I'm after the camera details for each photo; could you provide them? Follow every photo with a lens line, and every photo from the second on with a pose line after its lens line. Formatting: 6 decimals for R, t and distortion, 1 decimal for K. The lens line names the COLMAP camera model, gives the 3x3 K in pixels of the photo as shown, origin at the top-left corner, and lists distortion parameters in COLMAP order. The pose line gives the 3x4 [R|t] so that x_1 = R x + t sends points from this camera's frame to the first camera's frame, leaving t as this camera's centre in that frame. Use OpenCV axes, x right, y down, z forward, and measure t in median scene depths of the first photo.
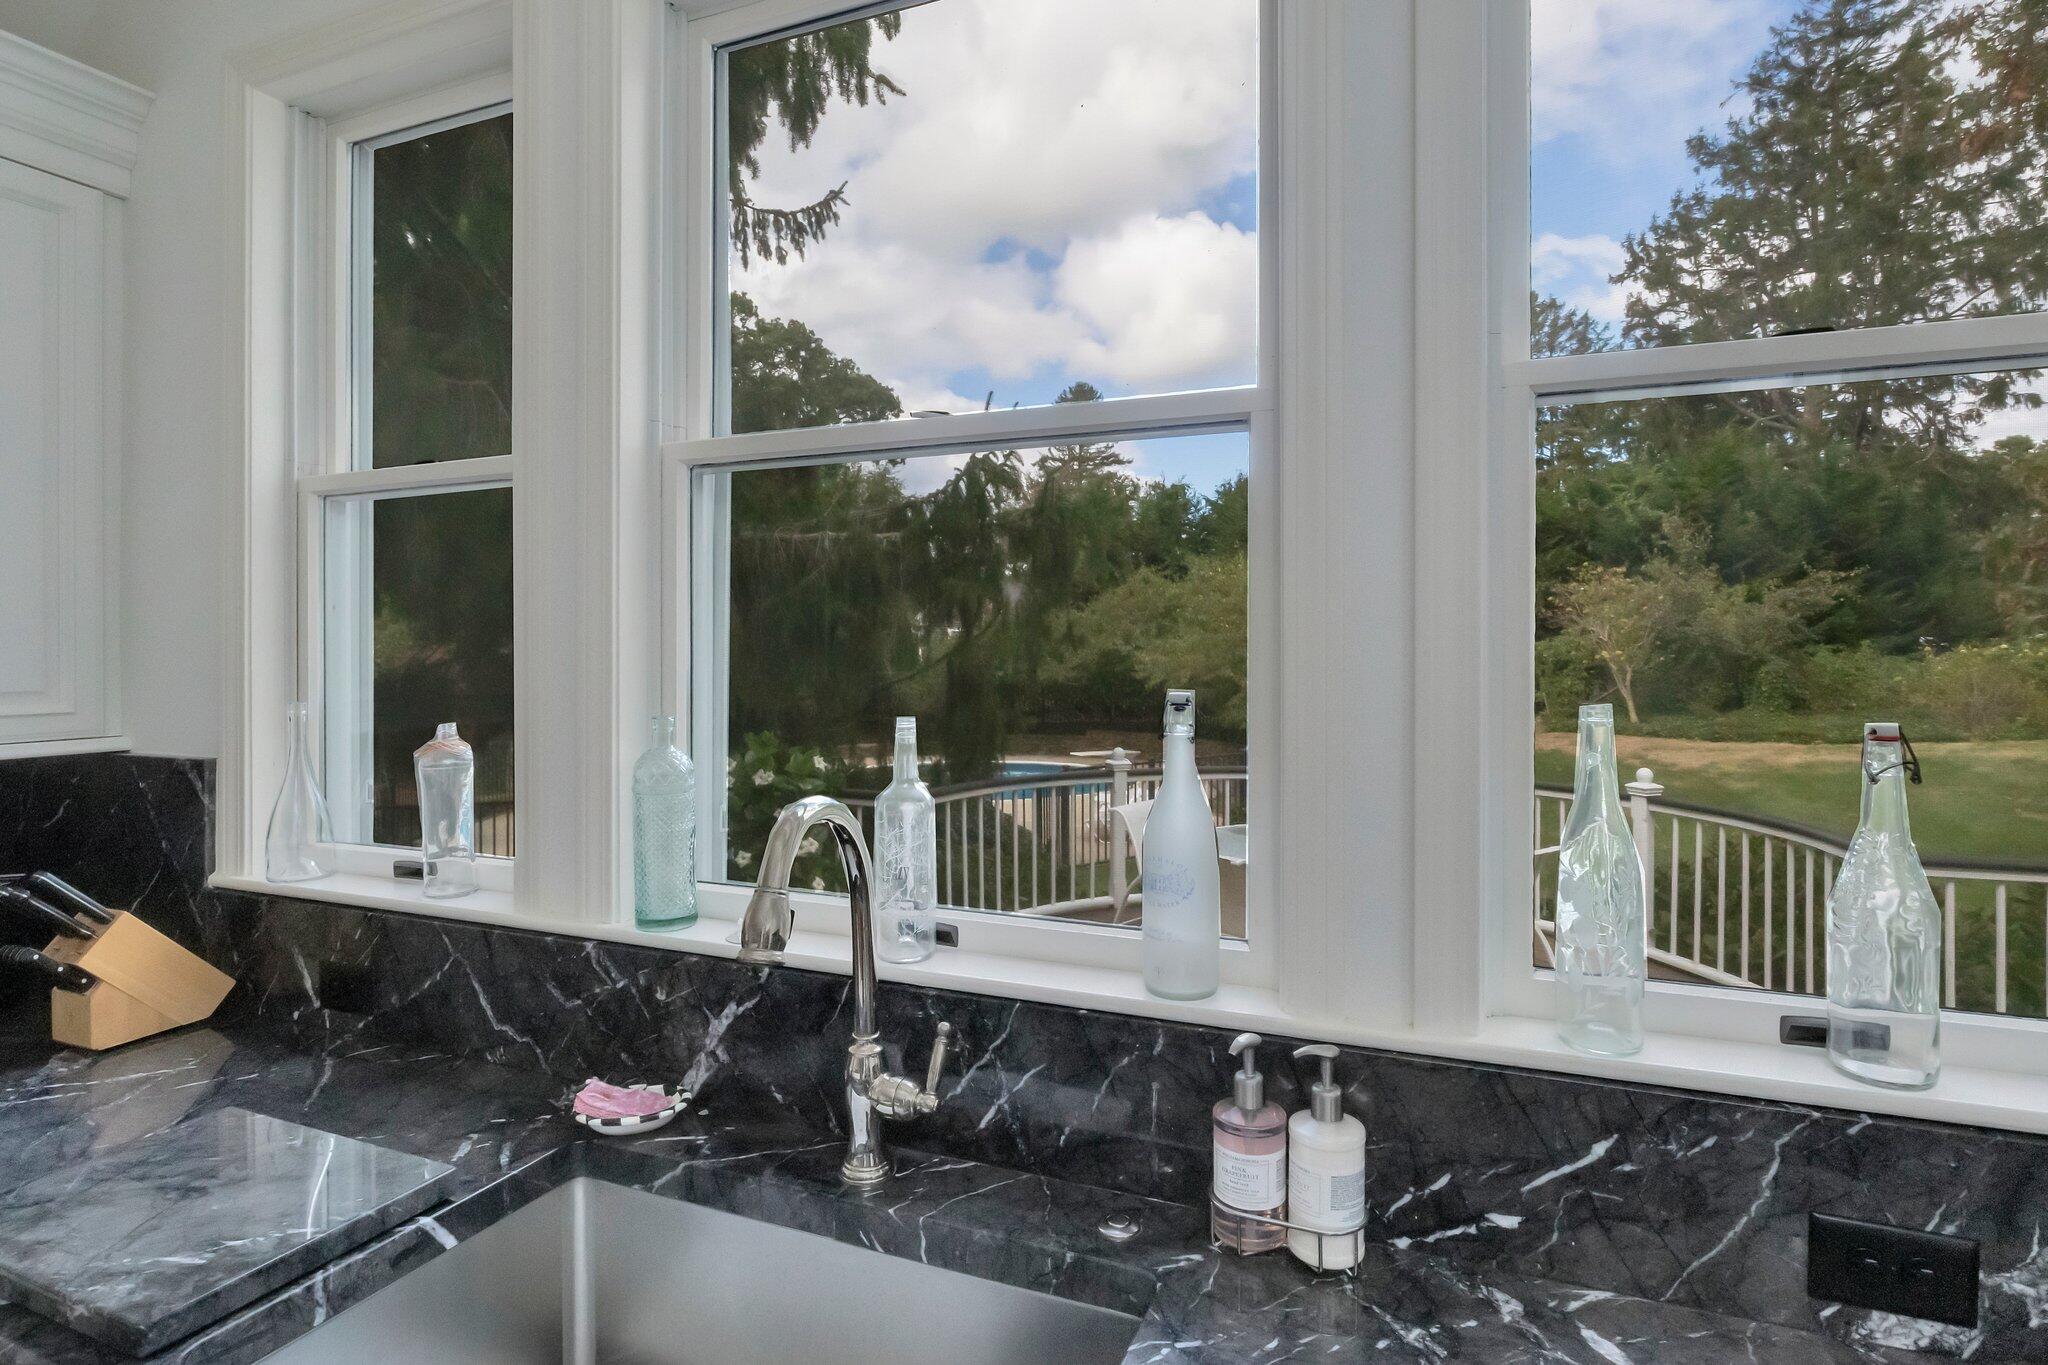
lens RADIAL K [[1044.1, 0, 1051.4], [0, 1044.1, 658.7], [0, 0, 1]] dist [-0.000207, 0.000199]
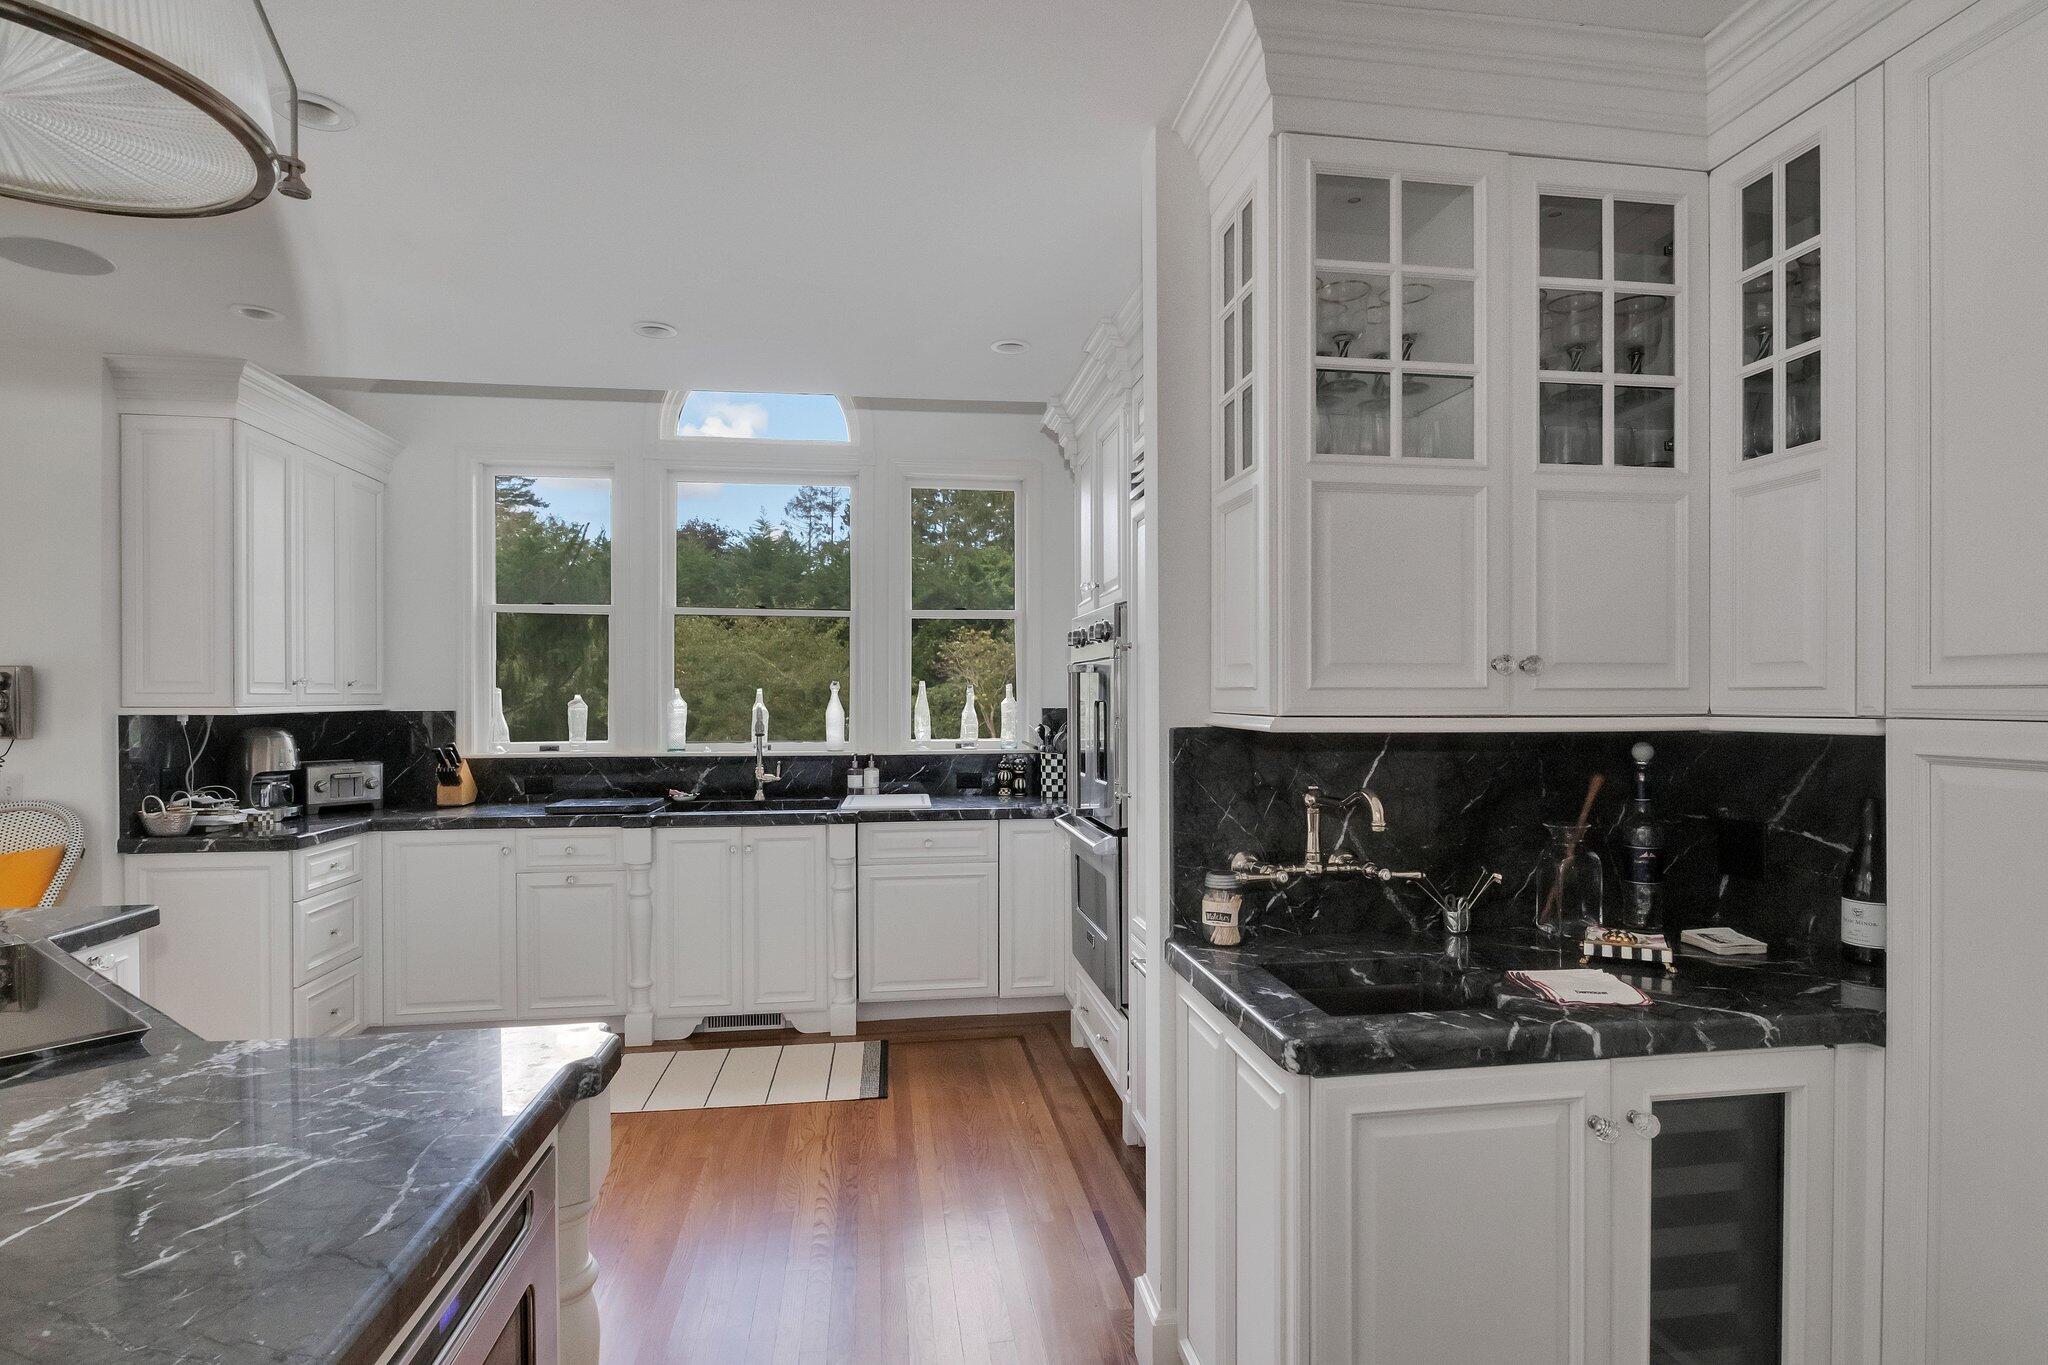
lens RADIAL K [[1044.1, 0, 1051.4], [0, 1044.1, 658.7], [0, 0, 1]] dist [-0.000207, 0.000199]
pose [[0.853457, 0.017906, 0.520856, -1.157608], [0.006651, 0.998954, -0.045240, 0.121724], [-0.521121, 0.042075, 0.852445, -2.659404]]
